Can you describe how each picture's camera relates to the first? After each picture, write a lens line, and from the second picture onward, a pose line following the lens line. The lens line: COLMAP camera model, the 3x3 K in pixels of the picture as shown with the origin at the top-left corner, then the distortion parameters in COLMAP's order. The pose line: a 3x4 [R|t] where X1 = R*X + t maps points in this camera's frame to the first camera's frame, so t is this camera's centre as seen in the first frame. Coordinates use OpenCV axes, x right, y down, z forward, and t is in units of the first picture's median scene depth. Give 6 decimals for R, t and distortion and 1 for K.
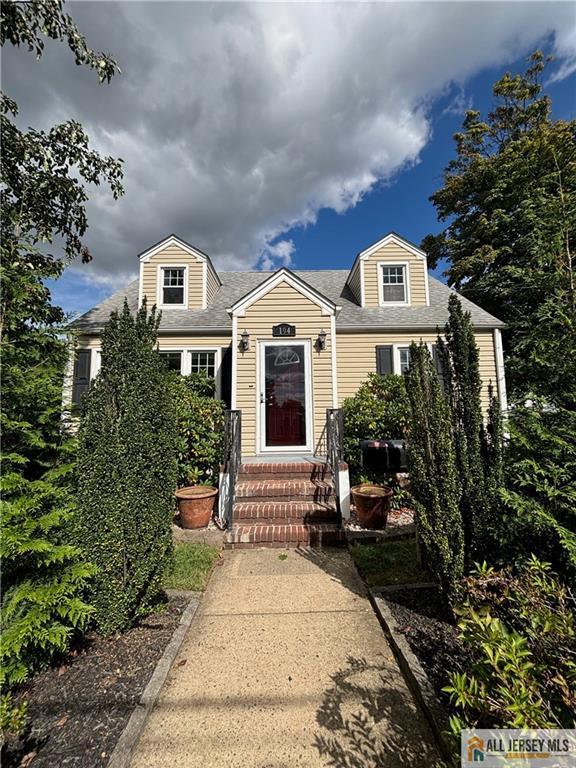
lens RADIAL K [[308.8, 0, 288.8], [0, 308.8, 384.5], [0, 0, 1]] dist [0.004146, 0.000854]
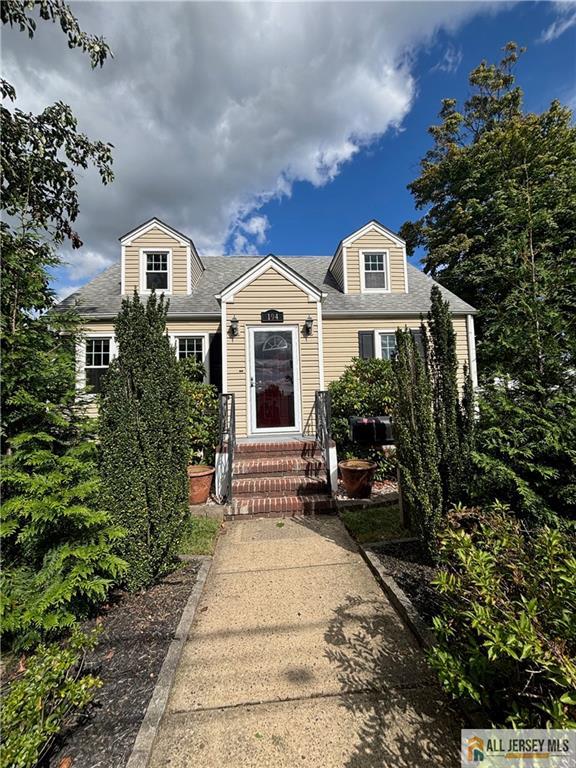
lens RADIAL K [[308.8, 0, 287.7], [0, 308.8, 384.3], [0, 0, 1]] dist [0.004146, 0.000854]
pose [[0.997835, -0.013561, 0.064360, -0.060920], [0.010635, 0.998904, 0.045582, 0.009425], [-0.064908, -0.044799, 0.996885, -0.080911]]
